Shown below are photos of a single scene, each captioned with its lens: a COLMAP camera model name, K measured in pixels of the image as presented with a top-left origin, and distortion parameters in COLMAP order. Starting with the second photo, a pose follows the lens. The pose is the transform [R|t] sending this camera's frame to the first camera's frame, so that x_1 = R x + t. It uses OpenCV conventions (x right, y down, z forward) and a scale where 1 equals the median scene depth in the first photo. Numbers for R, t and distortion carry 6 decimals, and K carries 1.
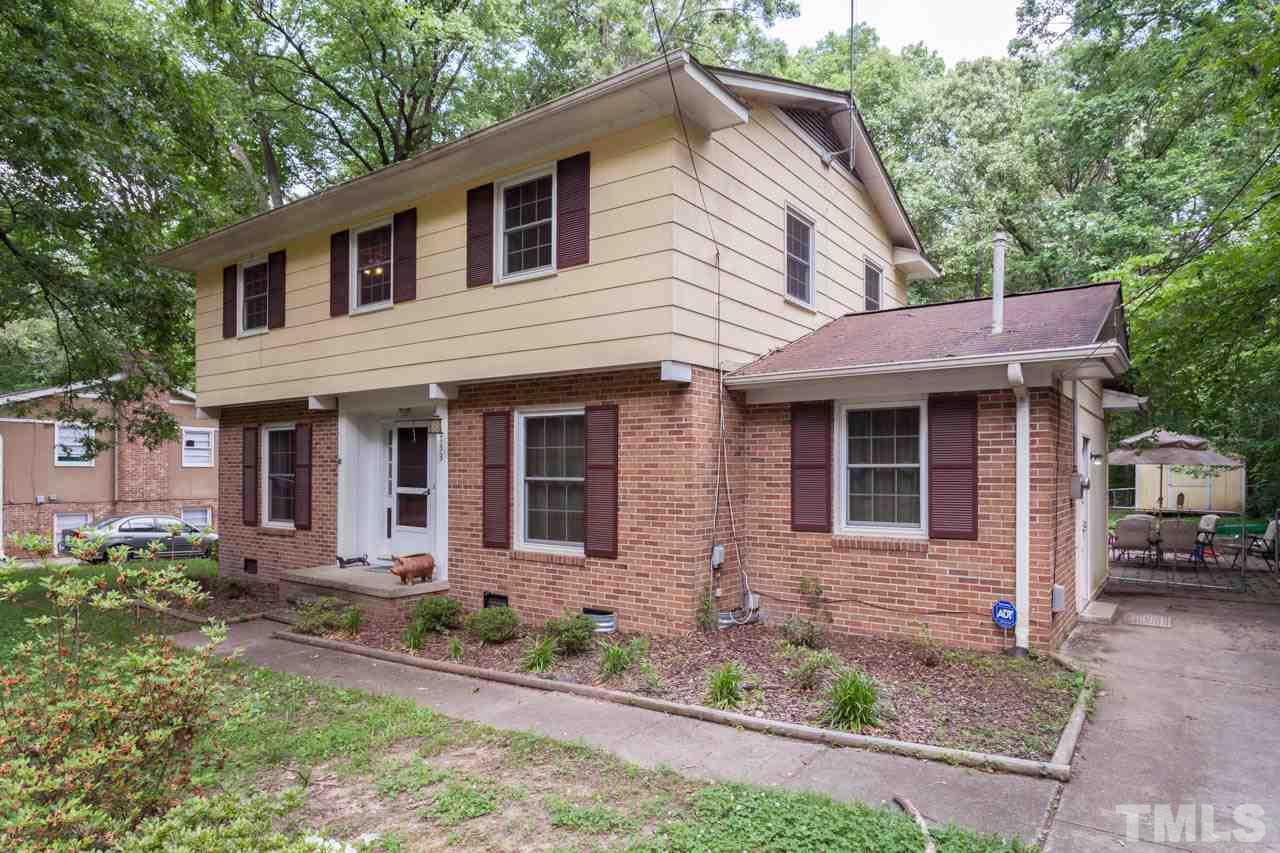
lens RADIAL K [[743.1, 0, 640.5], [0, 743.1, 456.9], [0, 0, 1]] dist [-0.001934, -0.000398]
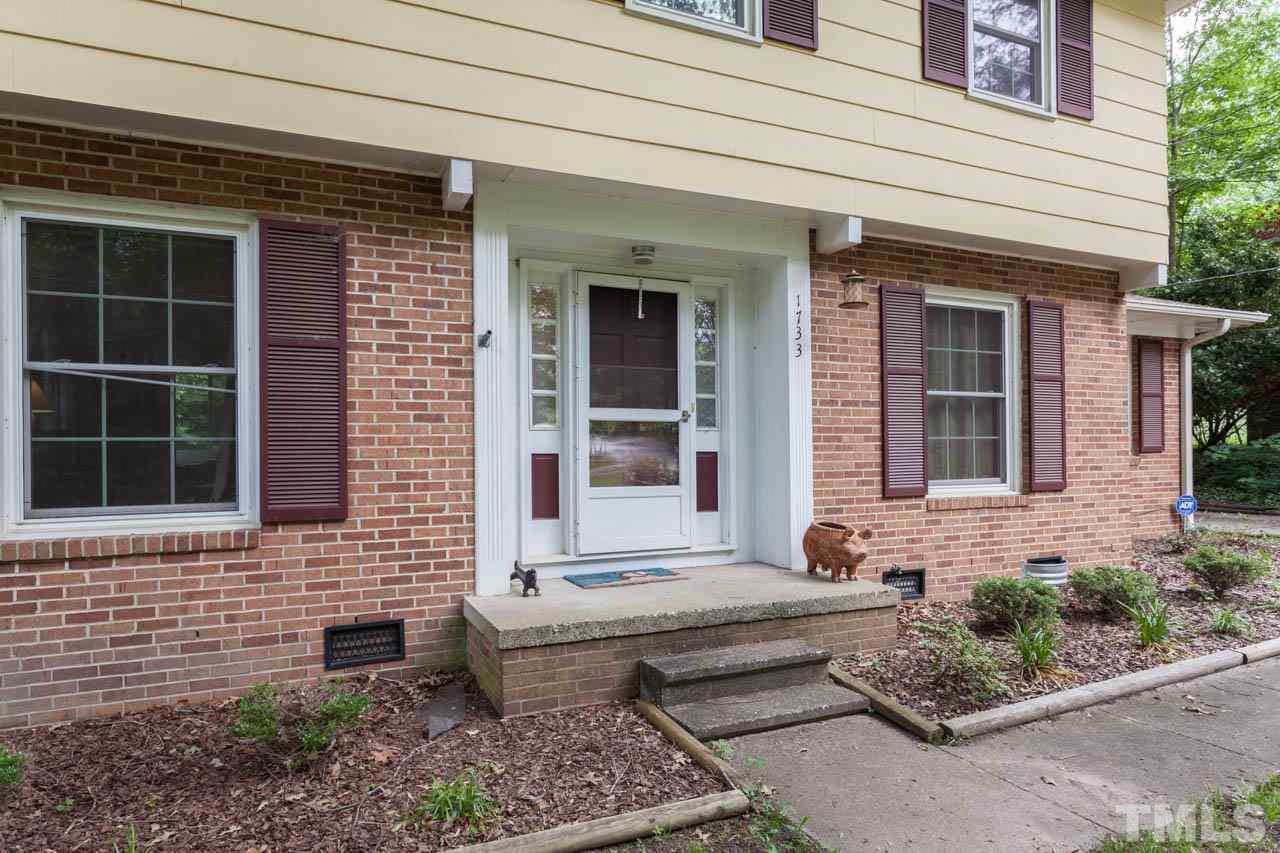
lens RADIAL K [[732.4, 0, 630.9], [0, 732.4, 438.3], [0, 0, 1]] dist [-0.001919, 0.000153]
pose [[0.513039, 0.006686, 0.858339, -0.865132], [-0.003219, 0.999978, -0.005865, 0.075362], [-0.858359, 0.000246, 0.513049, 0.881031]]
